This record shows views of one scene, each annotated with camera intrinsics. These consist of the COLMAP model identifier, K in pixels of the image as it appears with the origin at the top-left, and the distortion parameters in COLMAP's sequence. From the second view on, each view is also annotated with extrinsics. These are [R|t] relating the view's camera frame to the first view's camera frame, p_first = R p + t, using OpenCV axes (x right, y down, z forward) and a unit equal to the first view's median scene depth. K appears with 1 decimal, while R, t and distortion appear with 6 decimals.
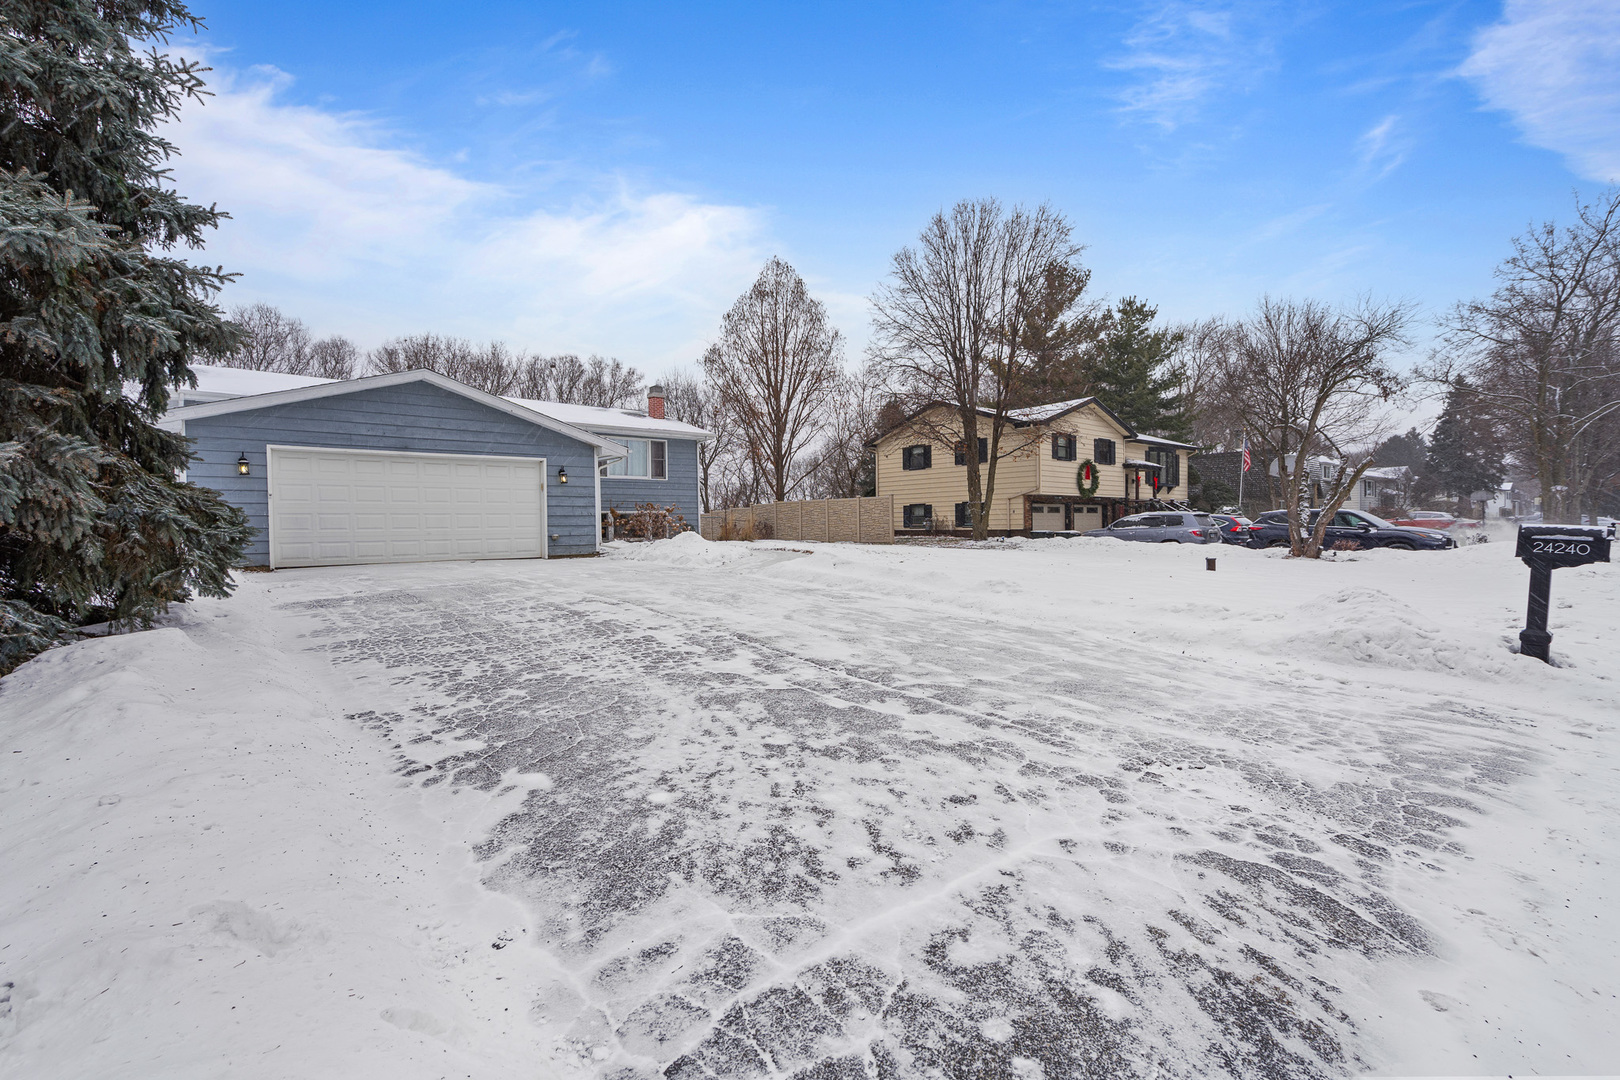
lens RADIAL K [[743.7, 0, 813.7], [0, 743.7, 532.6], [0, 0, 1]] dist [-0.008496, 0.002565]
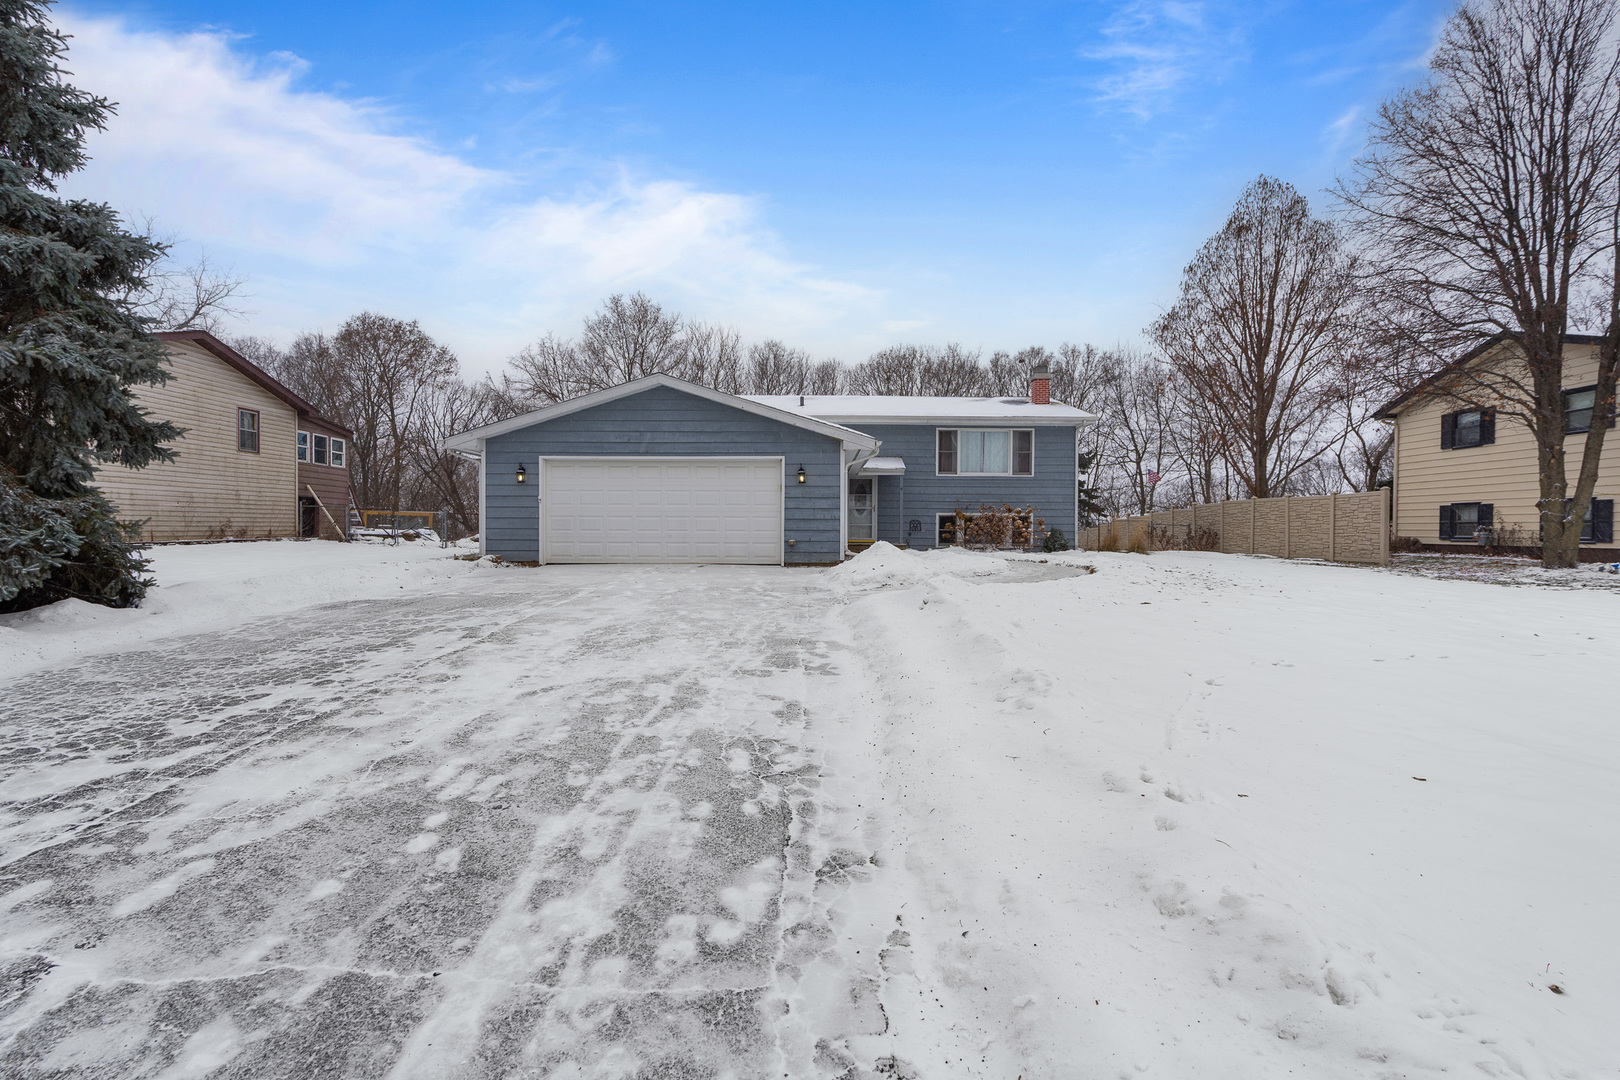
lens RADIAL K [[743.7, 0, 811.1], [0, 743.7, 542.7], [0, 0, 1]] dist [-0.008496, 0.002565]
pose [[0.751979, 0.028411, -0.658574, 0.179035], [-0.020374, 0.999595, 0.019858, -0.008299], [0.658872, -0.001515, 0.752254, 0.219216]]
